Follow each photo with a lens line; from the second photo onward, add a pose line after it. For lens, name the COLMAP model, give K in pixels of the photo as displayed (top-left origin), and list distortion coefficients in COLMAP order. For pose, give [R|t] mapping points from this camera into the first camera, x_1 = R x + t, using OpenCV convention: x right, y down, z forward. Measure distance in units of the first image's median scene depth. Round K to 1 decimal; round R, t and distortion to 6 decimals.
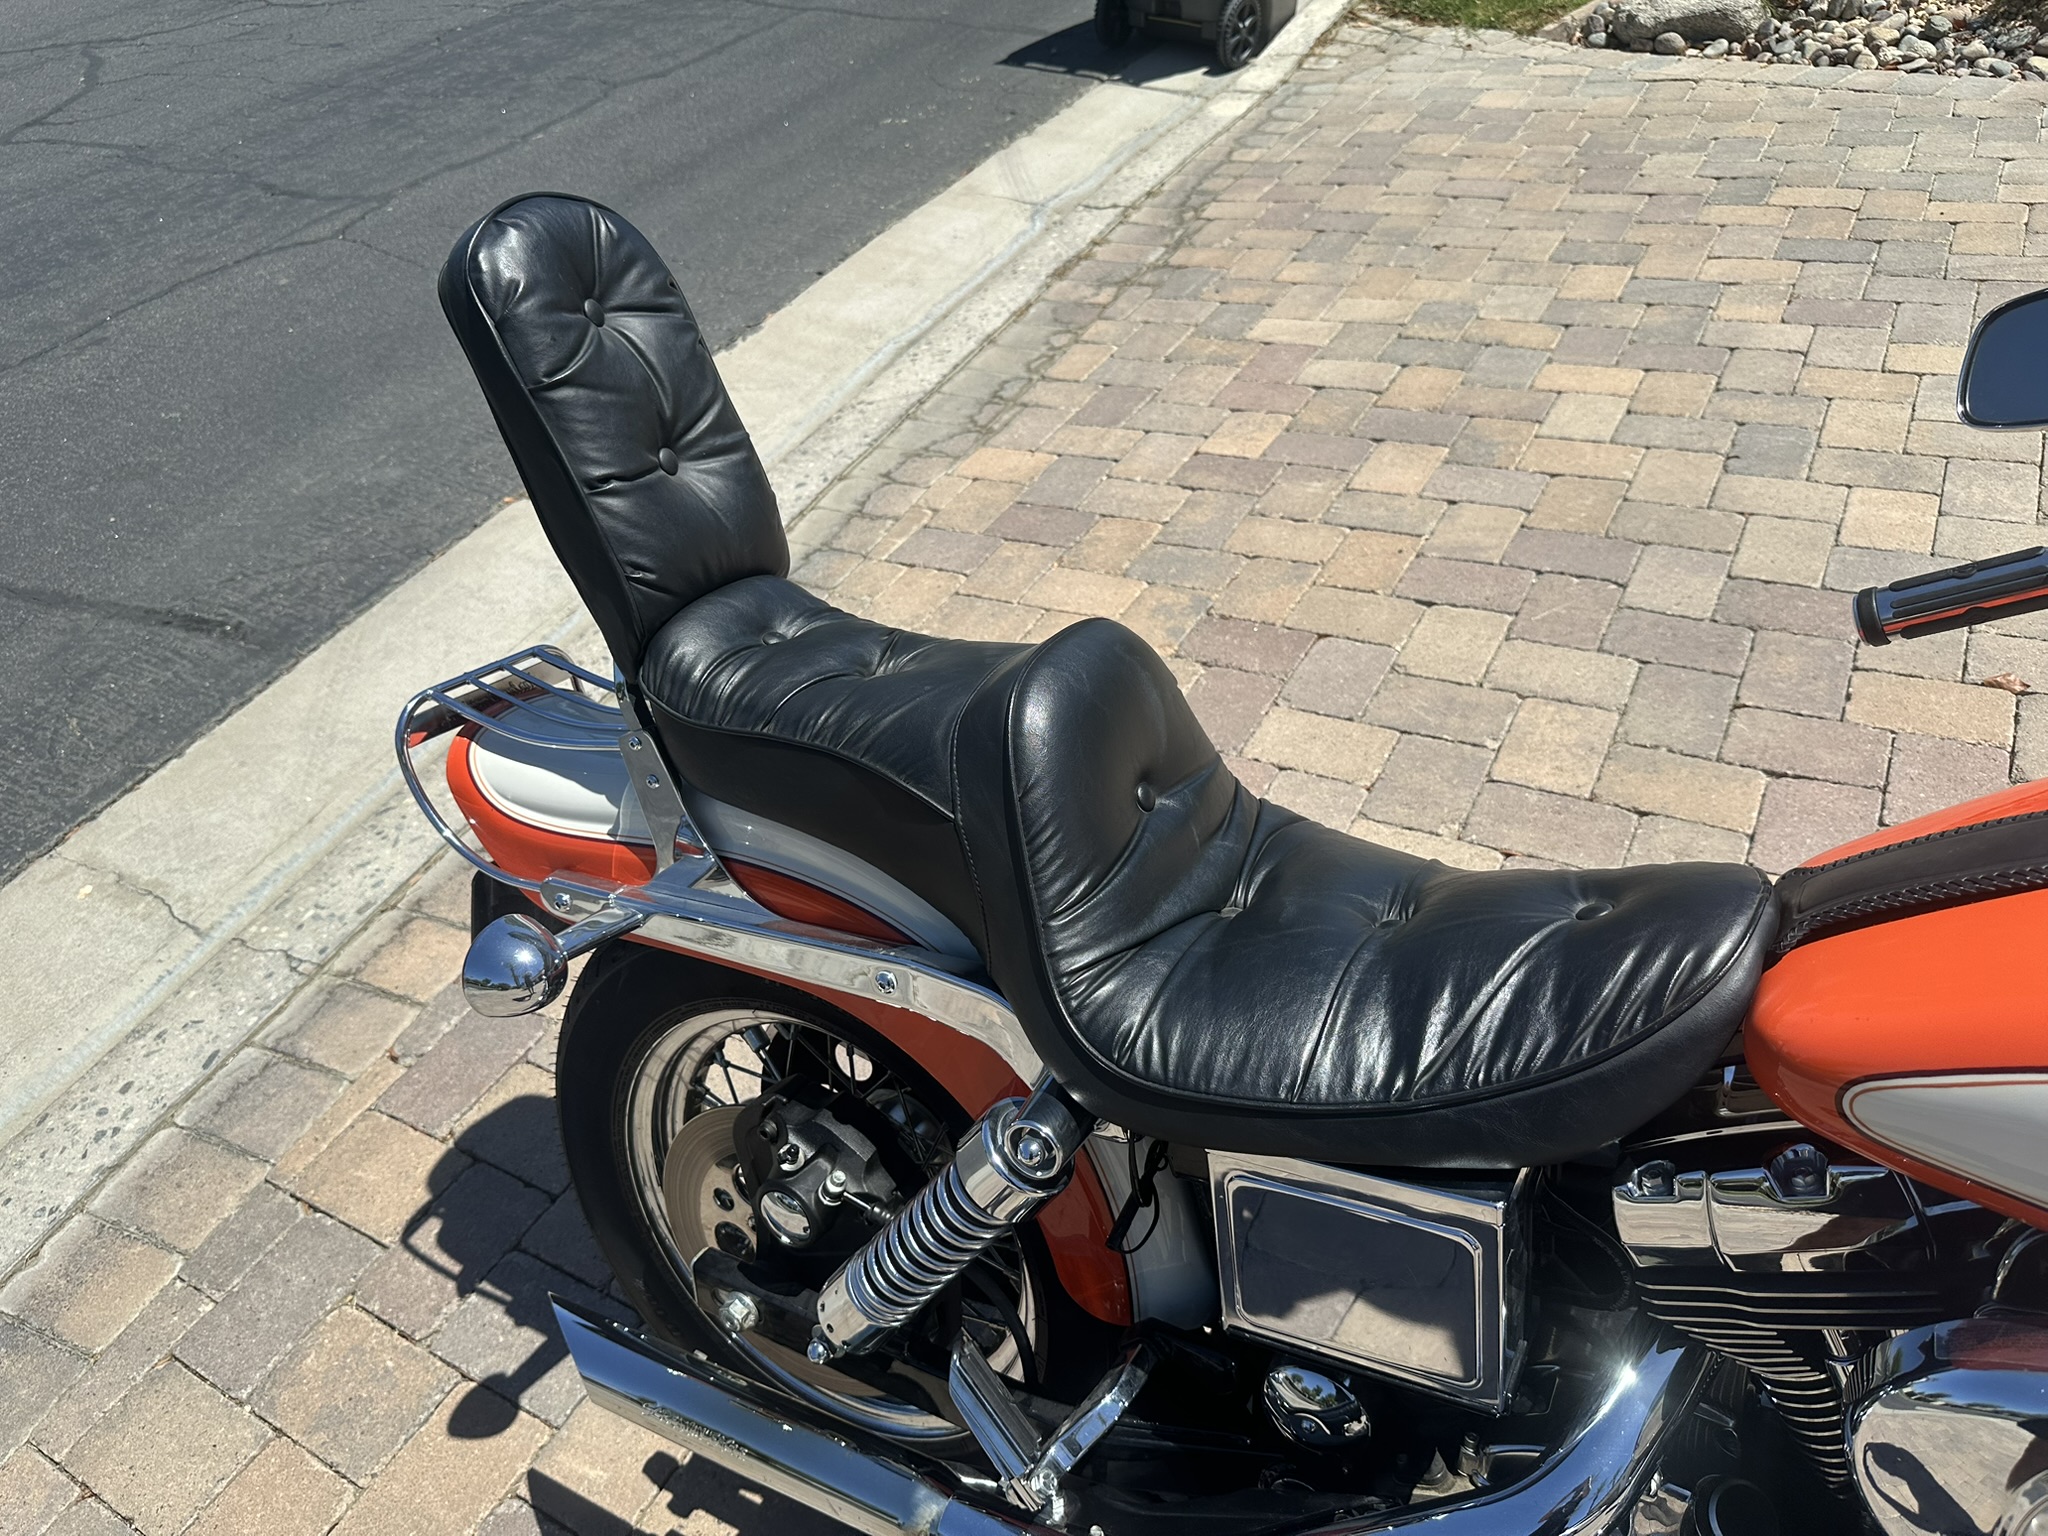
lens RADIAL K [[1445.9, 0, 1028.2], [0, 1445.9, 778.2], [0, 0, 1]] dist [0.024940, -0.038763]
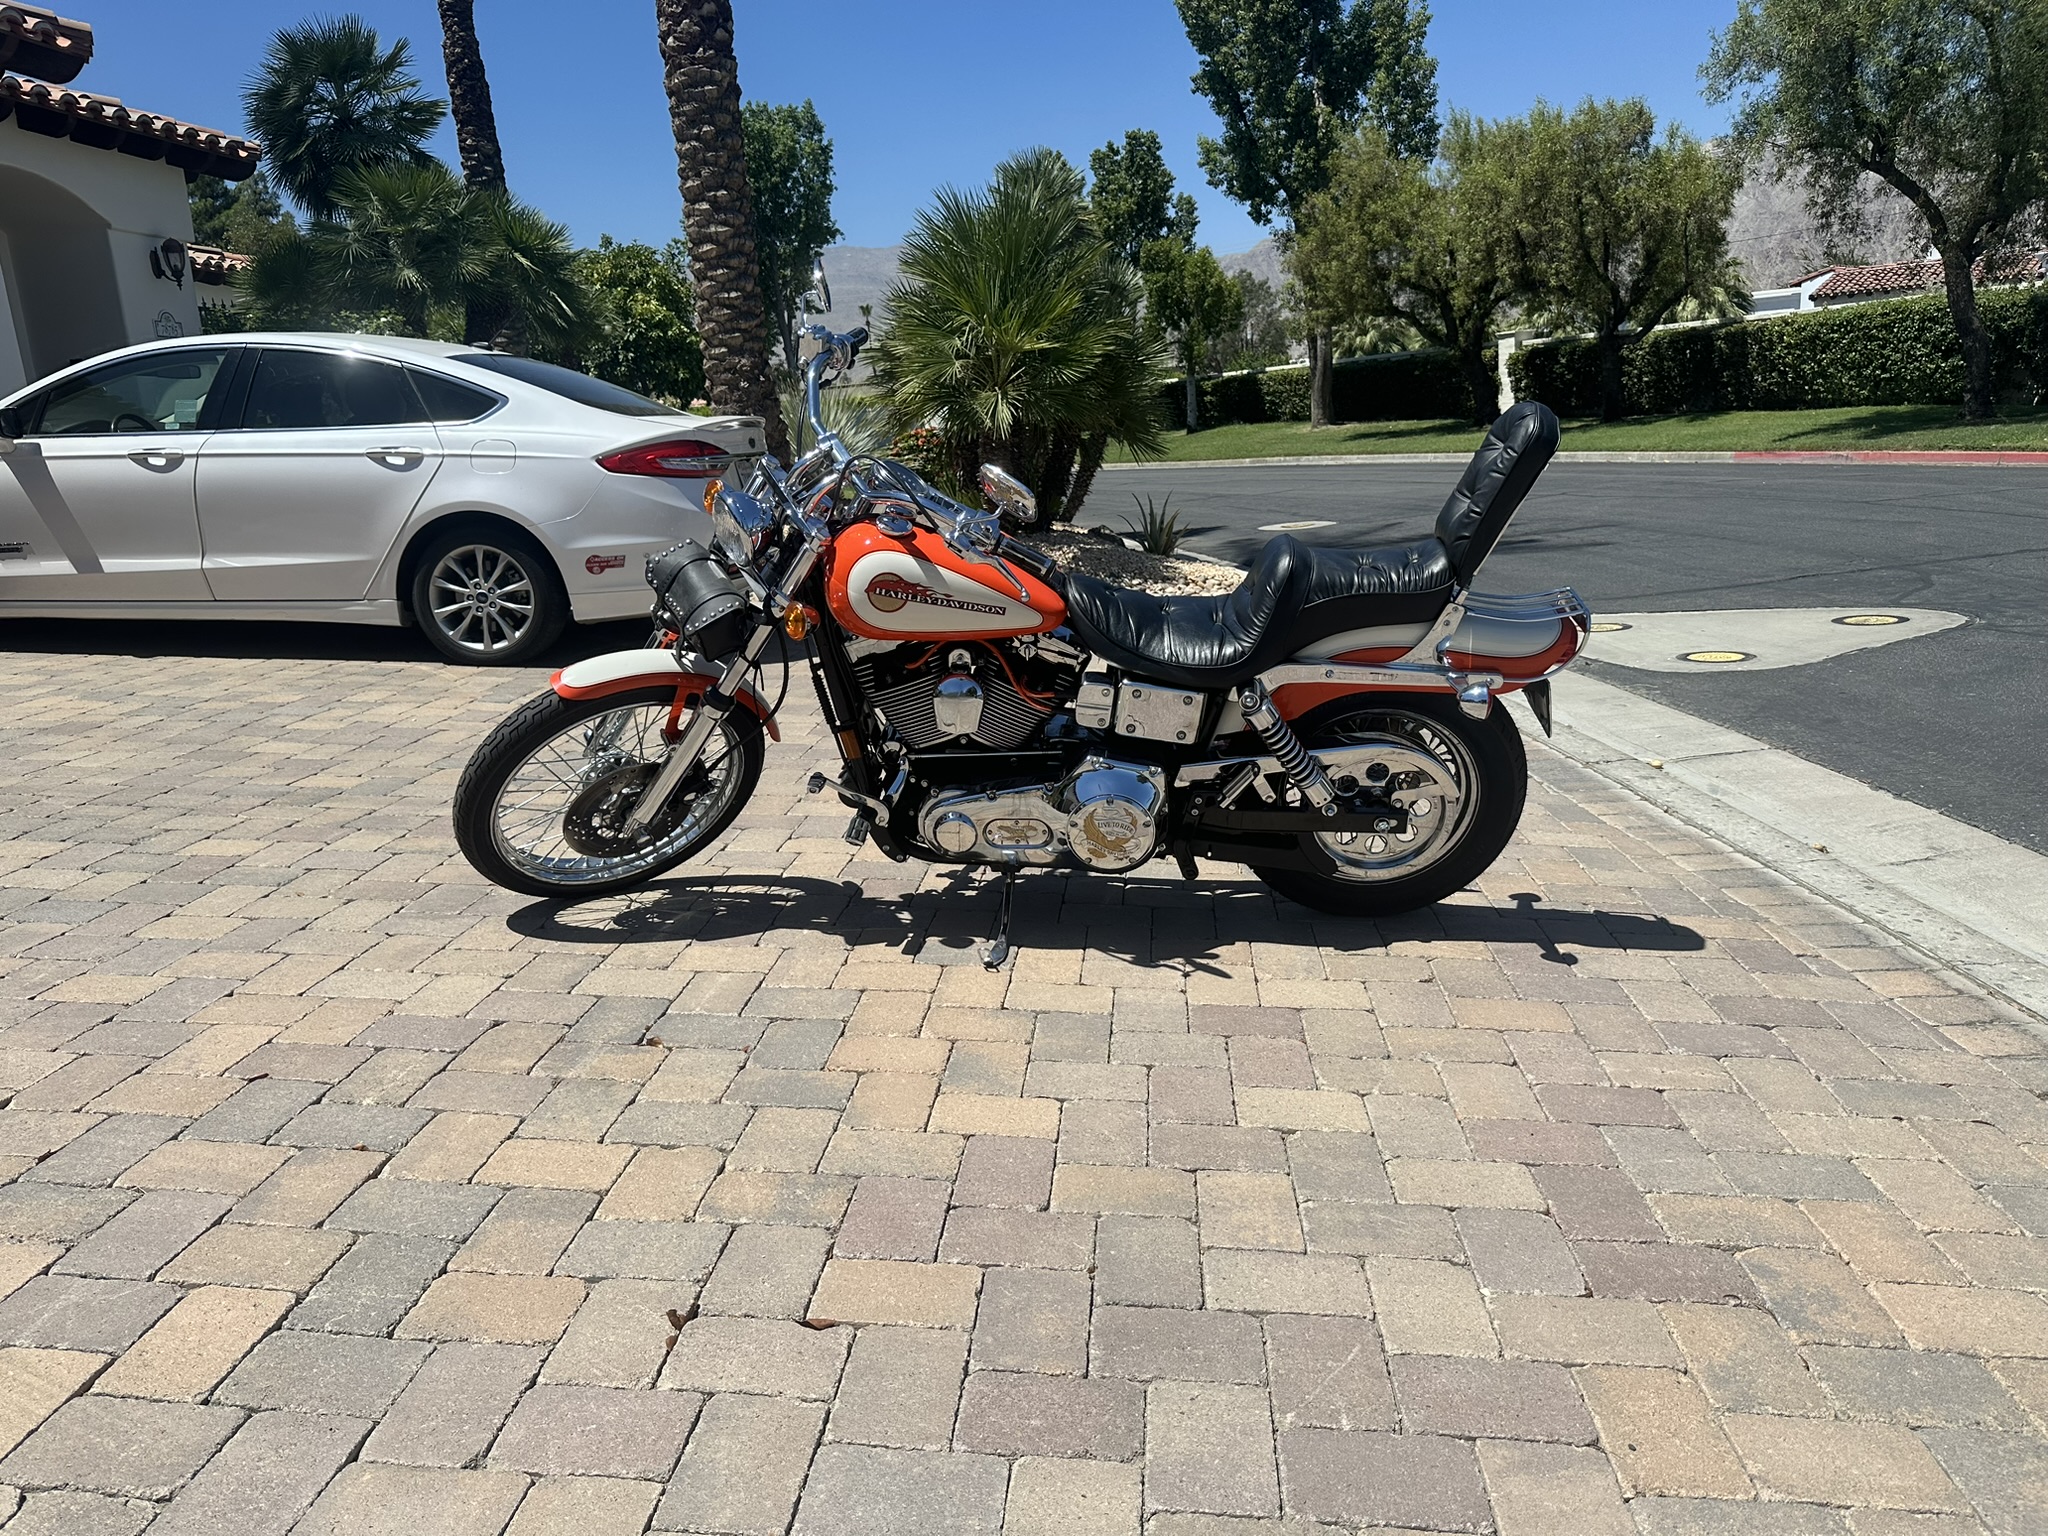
lens RADIAL K [[1445.9, 0, 1016.4], [0, 1445.9, 746.9], [0, 0, 1]] dist [0.024940, -0.038763]
pose [[-0.903755, 0.222532, -0.365658, 0.702227], [-0.154542, 0.626995, 0.763541, -0.825857], [0.399178, 0.746563, -0.532260, 1.088326]]
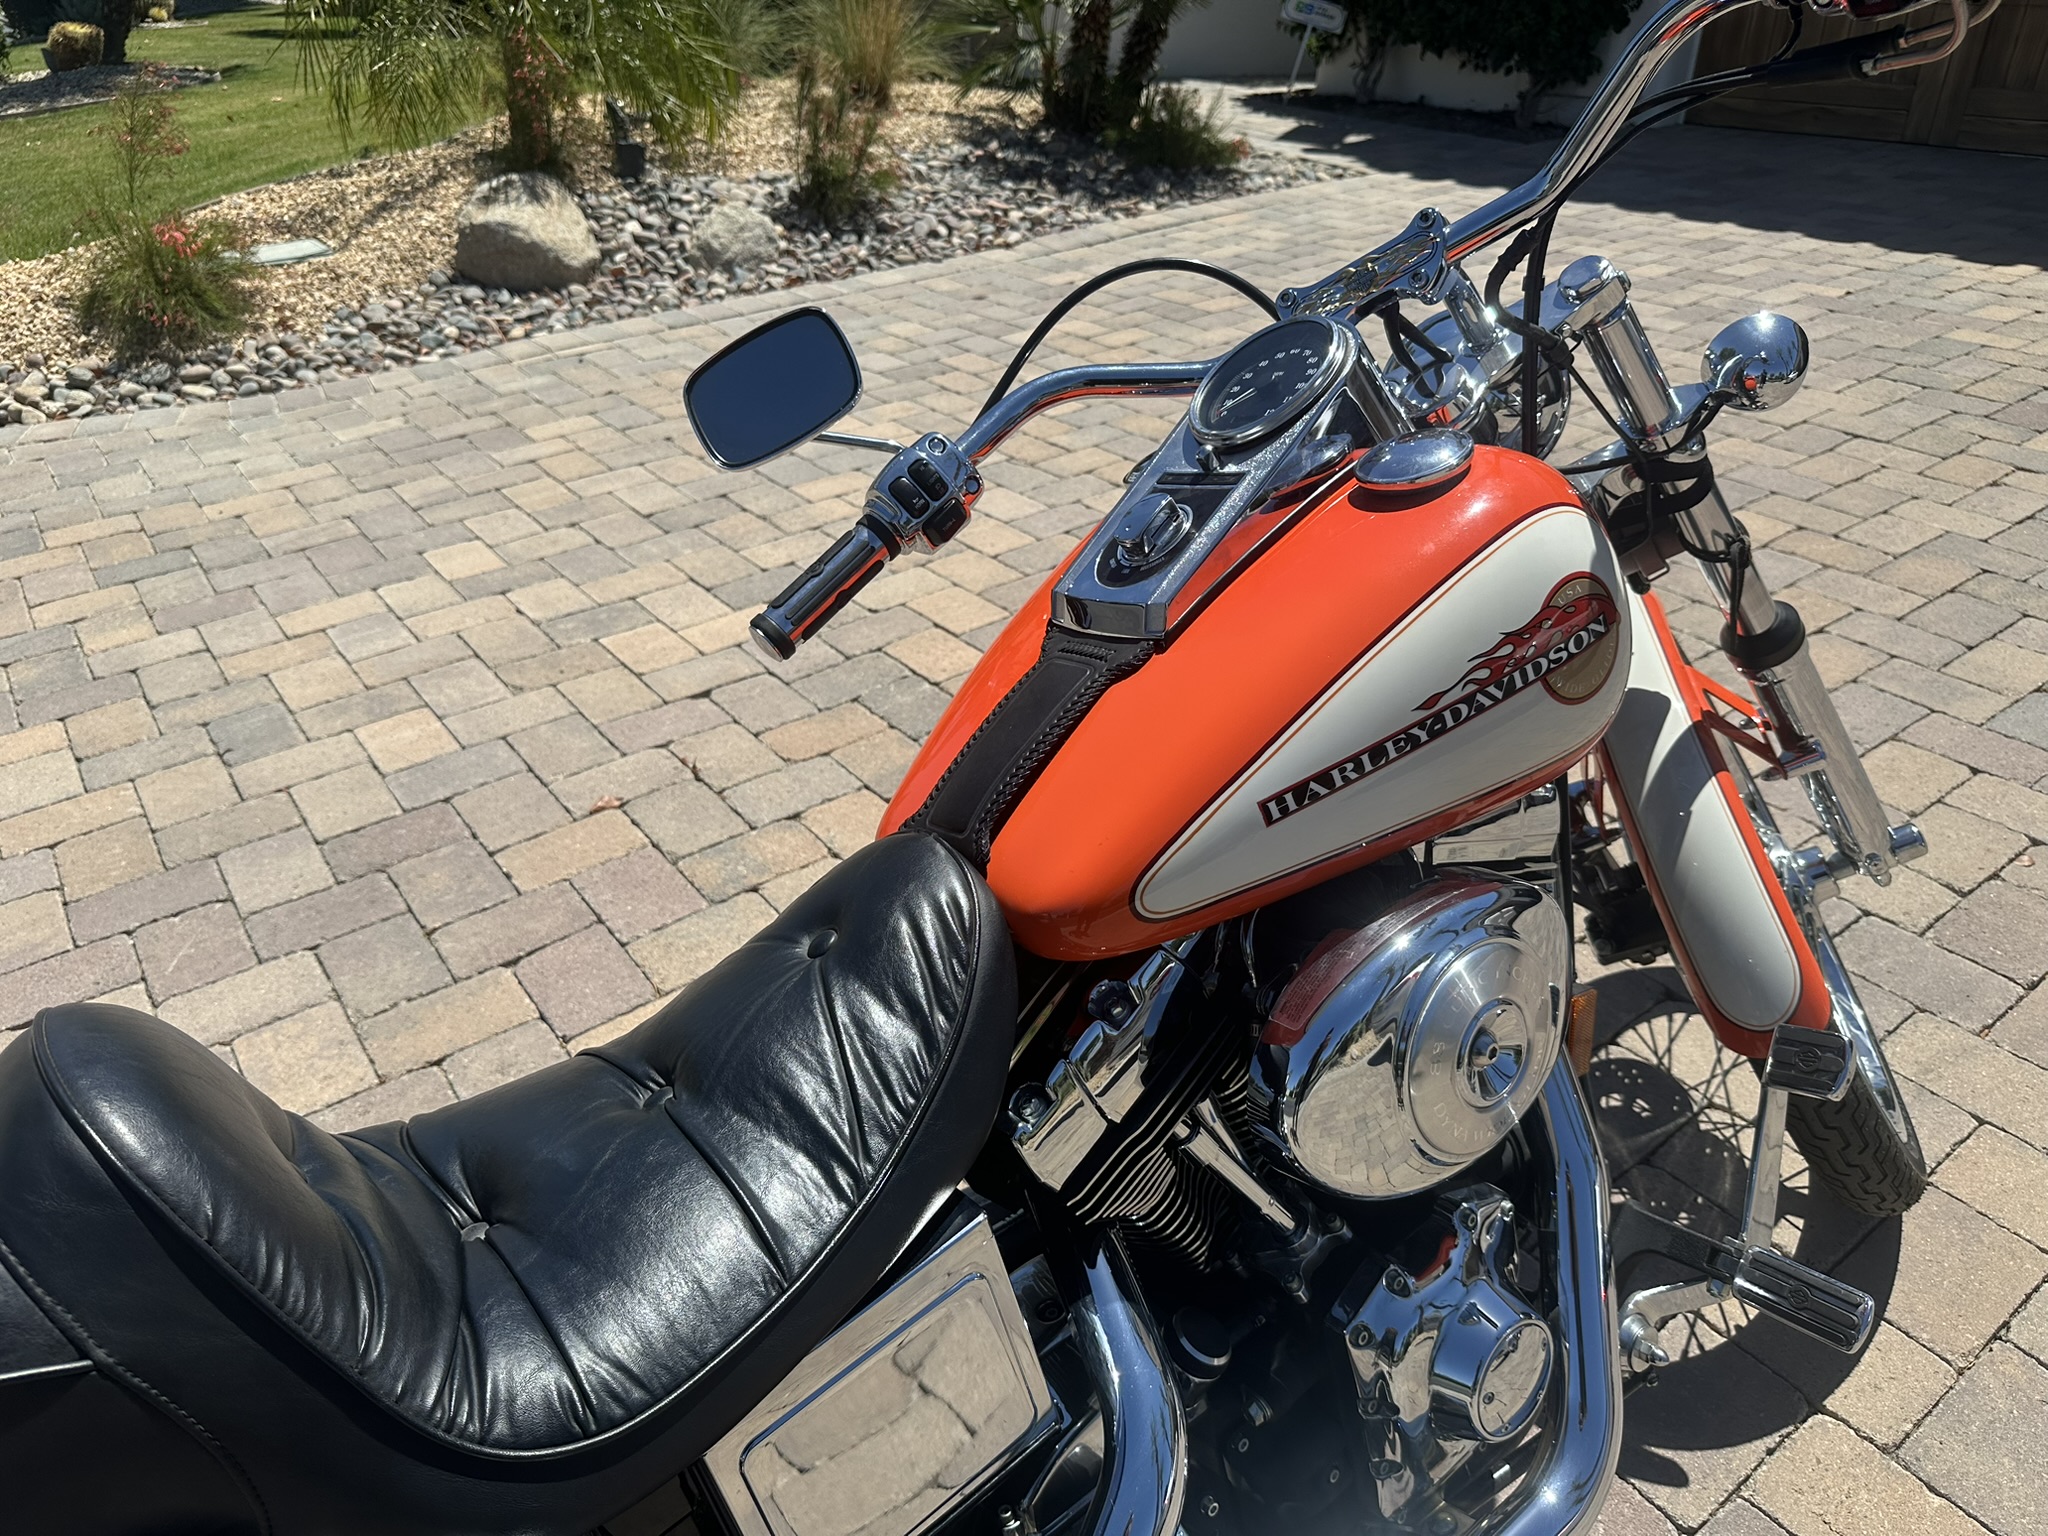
lens RADIAL K [[1445.9, 0, 1010.5], [0, 1445.9, 771.3], [0, 0, 1]] dist [0.024940, -0.038763]
pose [[0.419201, -0.361907, 0.832642, -0.114227], [0.548995, 0.831491, 0.085010, -0.007350], [-0.723101, 0.421480, 0.547248, 0.113884]]
